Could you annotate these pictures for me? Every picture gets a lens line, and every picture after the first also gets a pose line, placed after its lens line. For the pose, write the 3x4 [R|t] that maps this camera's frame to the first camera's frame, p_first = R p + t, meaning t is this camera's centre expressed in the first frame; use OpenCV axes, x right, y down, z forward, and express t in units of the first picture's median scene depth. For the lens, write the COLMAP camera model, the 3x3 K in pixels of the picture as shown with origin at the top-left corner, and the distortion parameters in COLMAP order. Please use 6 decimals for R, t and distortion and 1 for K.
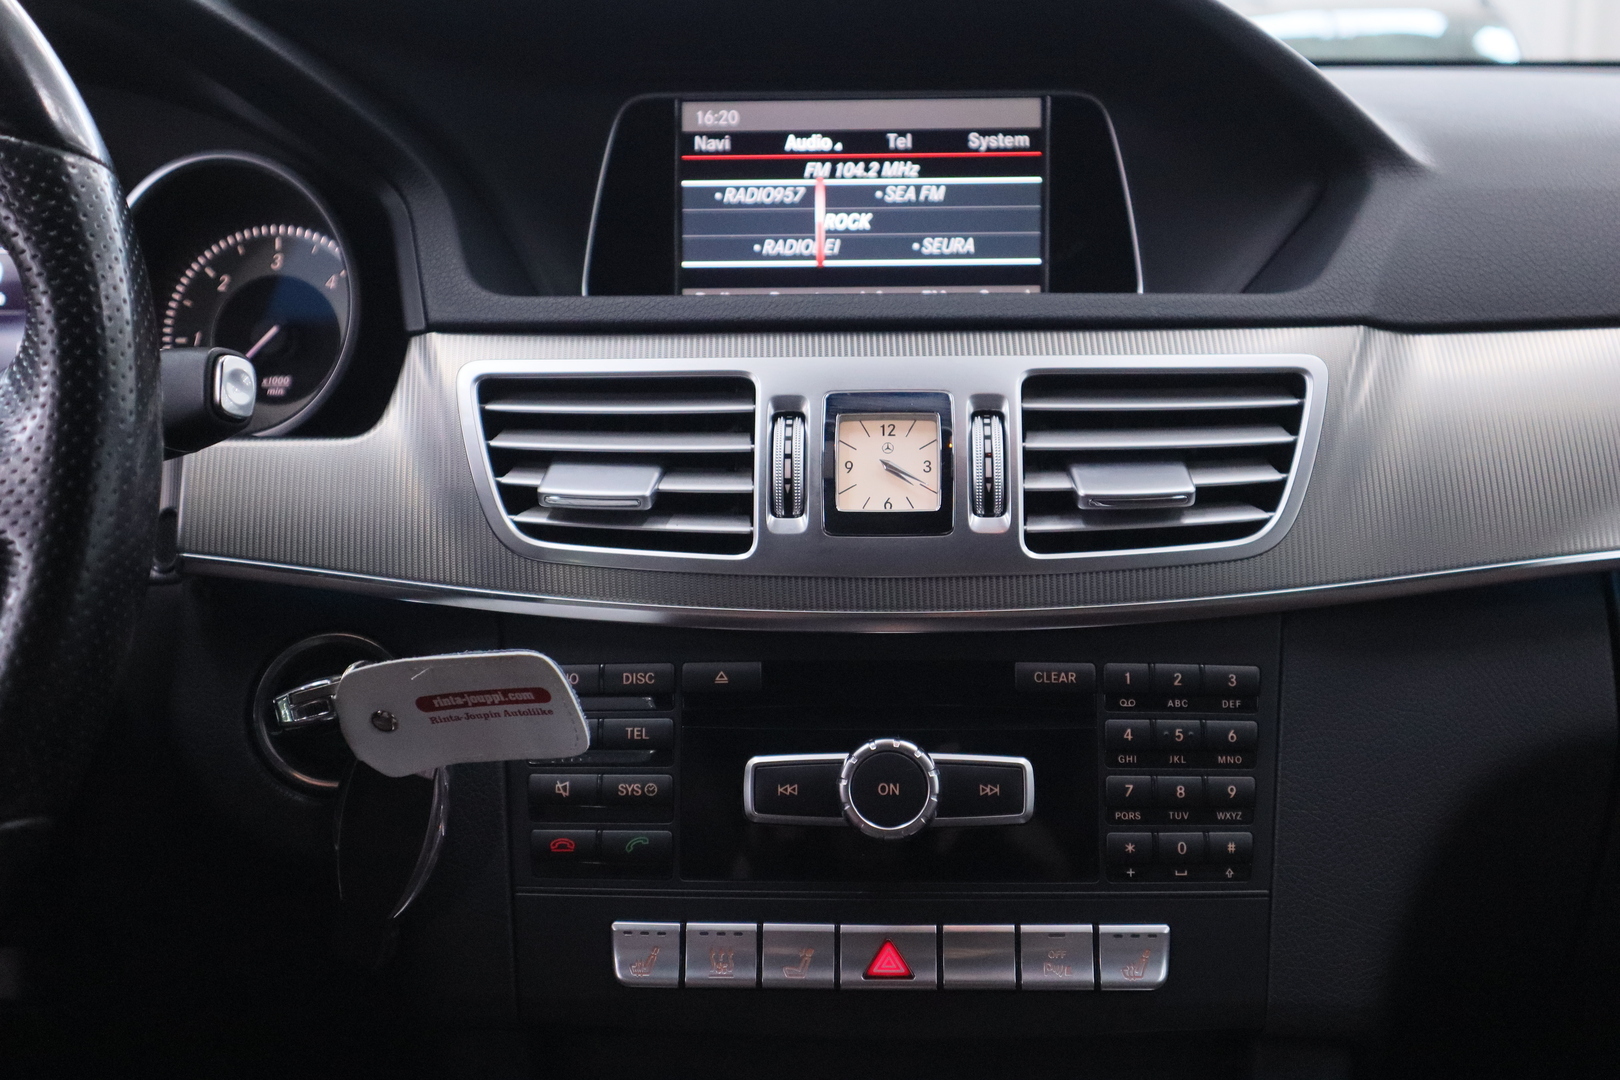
lens RADIAL K [[2052.6, 0, 810.0], [0, 2052.6, 540.0], [0, 0, 1]] dist [-0.005258, 0.006276]
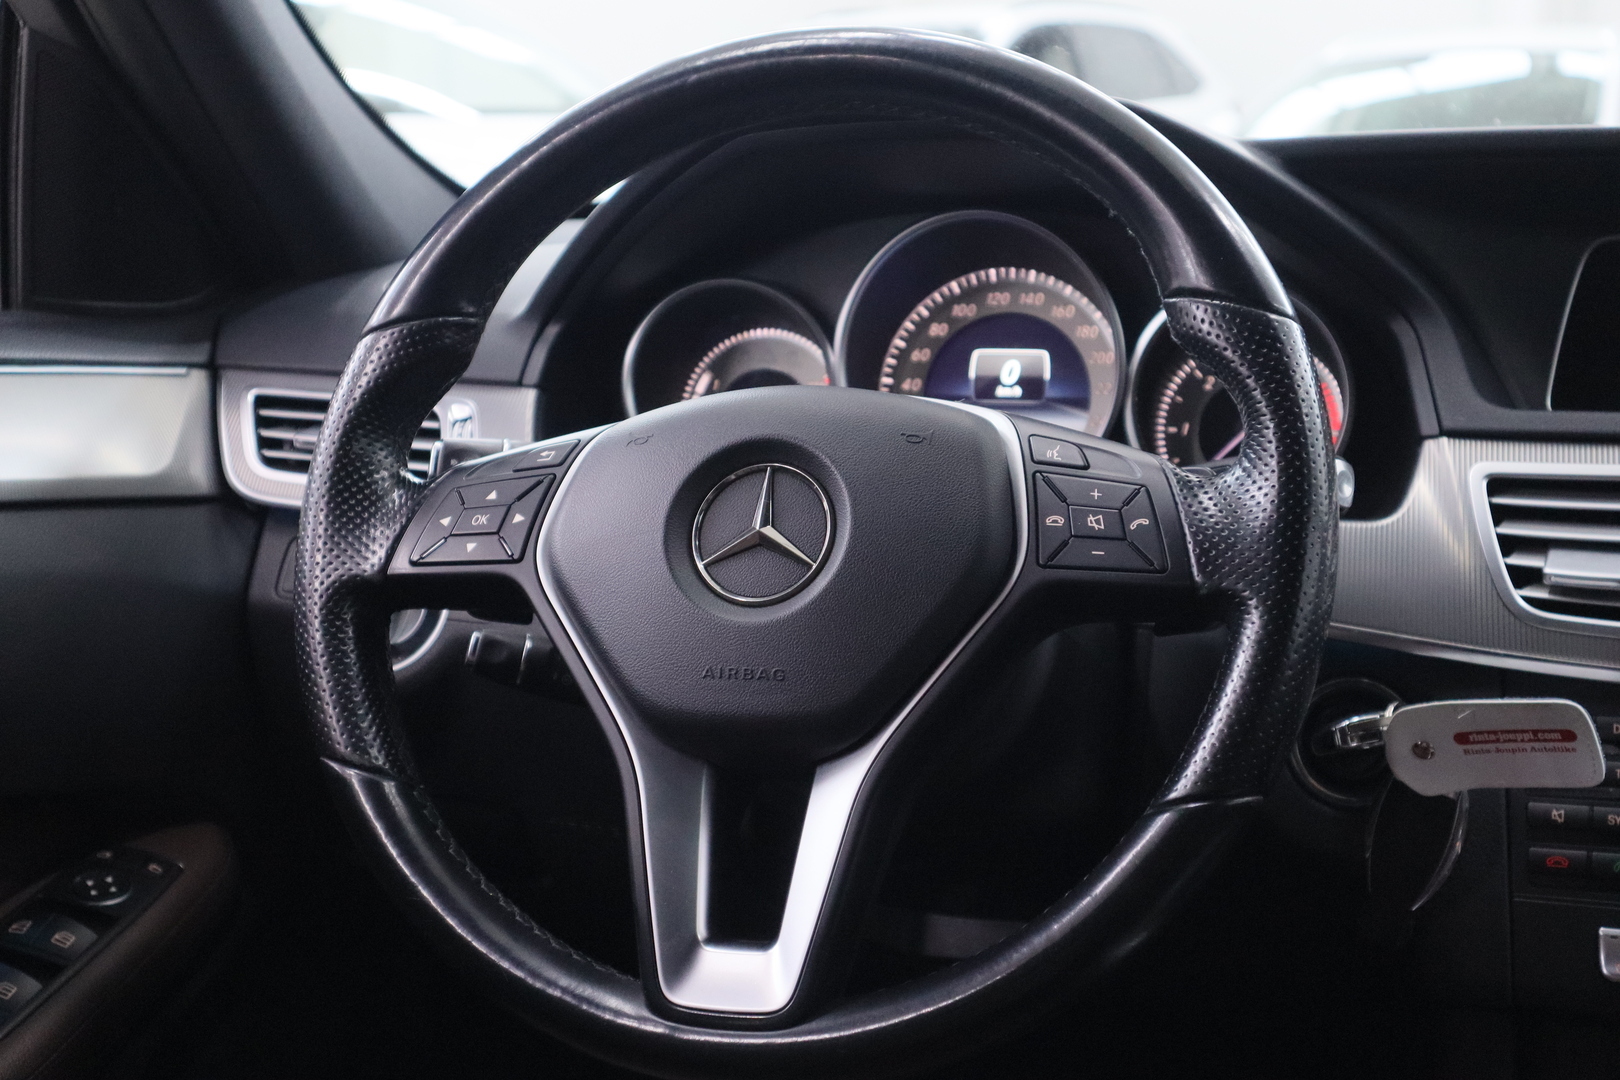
lens RADIAL K [[2277.2, 0, 810.0], [0, 2277.2, 540.0], [0, 0, 1]] dist [-0.002519, -0.048461]
pose [[0.965666, 0.039487, -0.256770, -0.210704], [-0.046431, 0.998700, -0.021035, 0.006464], [0.255606, 0.032235, 0.966244, -0.430186]]
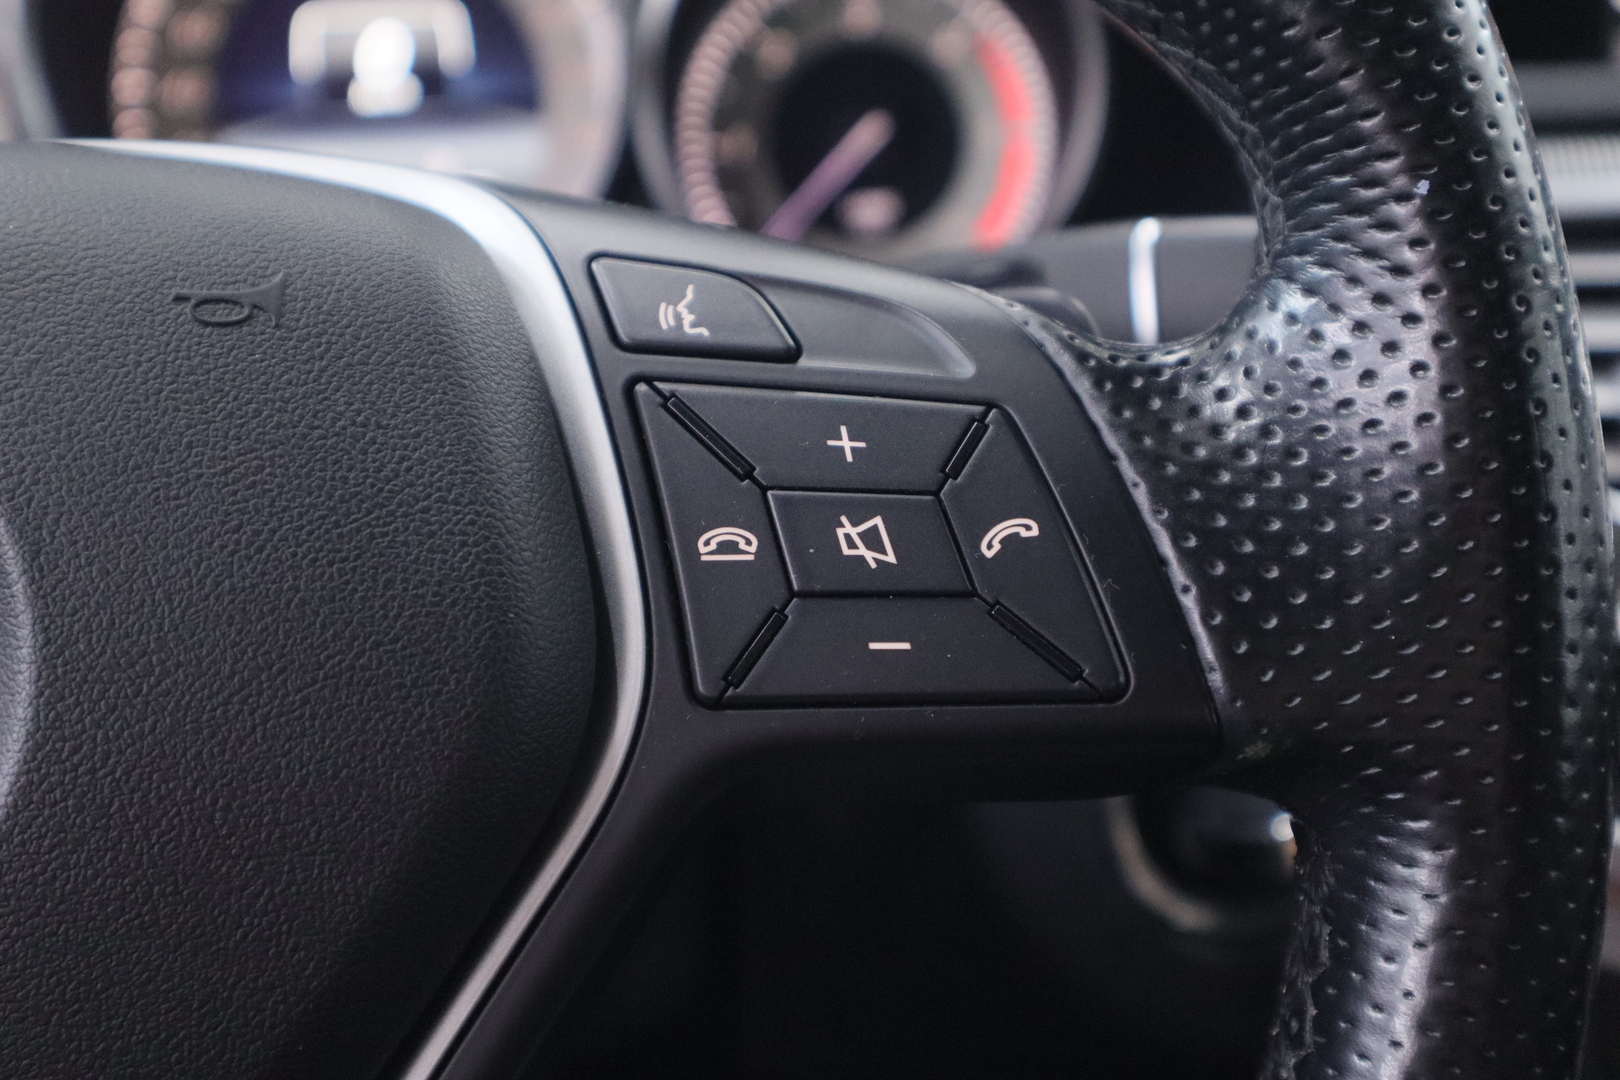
lens RADIAL K [[2111.9, 0, 810.0], [0, 2111.9, 540.0], [0, 0, 1]] dist [-0.003372, -0.002950]
pose [[0.997228, -0.050961, 0.054218, -0.402785], [0.043104, 0.989585, 0.137344, -0.083696], [-0.060652, -0.134626, 0.989038, 0.435440]]
